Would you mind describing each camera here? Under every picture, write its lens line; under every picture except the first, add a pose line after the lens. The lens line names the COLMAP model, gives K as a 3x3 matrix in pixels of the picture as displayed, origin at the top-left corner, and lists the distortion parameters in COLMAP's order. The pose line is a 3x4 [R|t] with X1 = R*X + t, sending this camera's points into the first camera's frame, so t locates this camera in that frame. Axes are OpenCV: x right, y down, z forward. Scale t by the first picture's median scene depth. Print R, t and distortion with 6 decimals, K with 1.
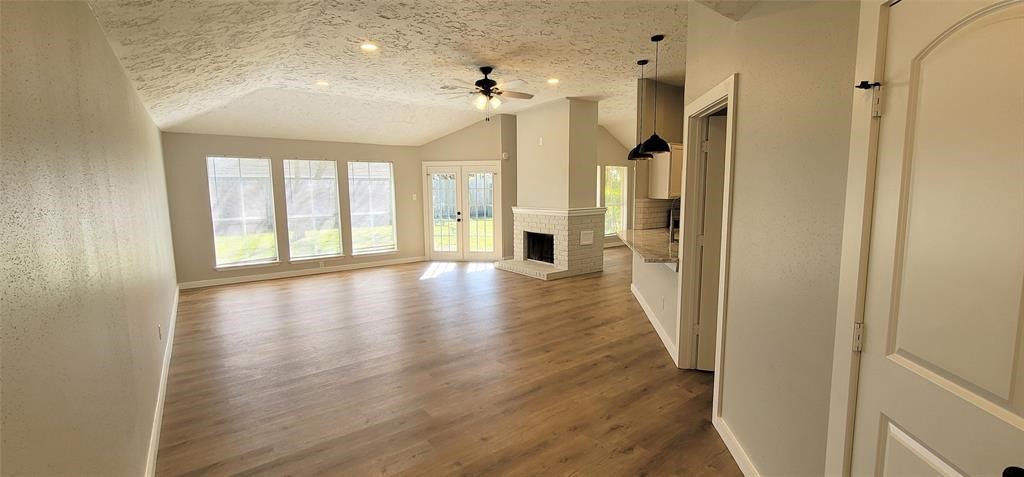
lens RADIAL K [[437.8, 0, 512.0], [0, 437.8, 238.5], [0, 0, 1]] dist [-0.000151, 0.000031]
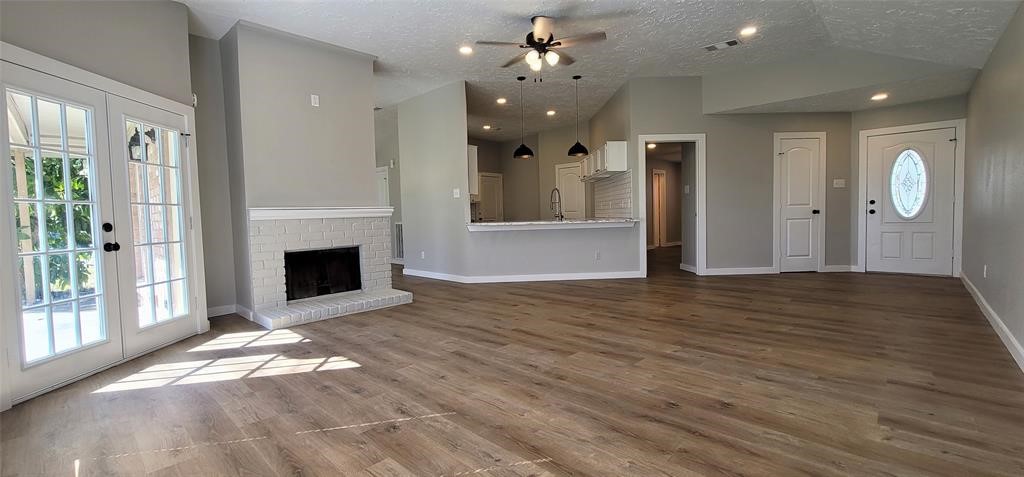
lens RADIAL K [[437.8, 0, 512.0], [0, 437.8, 238.5], [0, 0, 1]] dist [-0.000151, 0.000031]
pose [[-0.173534, -0.043191, 0.983880, -0.581556], [0.137866, 0.988135, 0.067694, -0.031299], [-0.975130, 0.147391, -0.165521, 0.833021]]
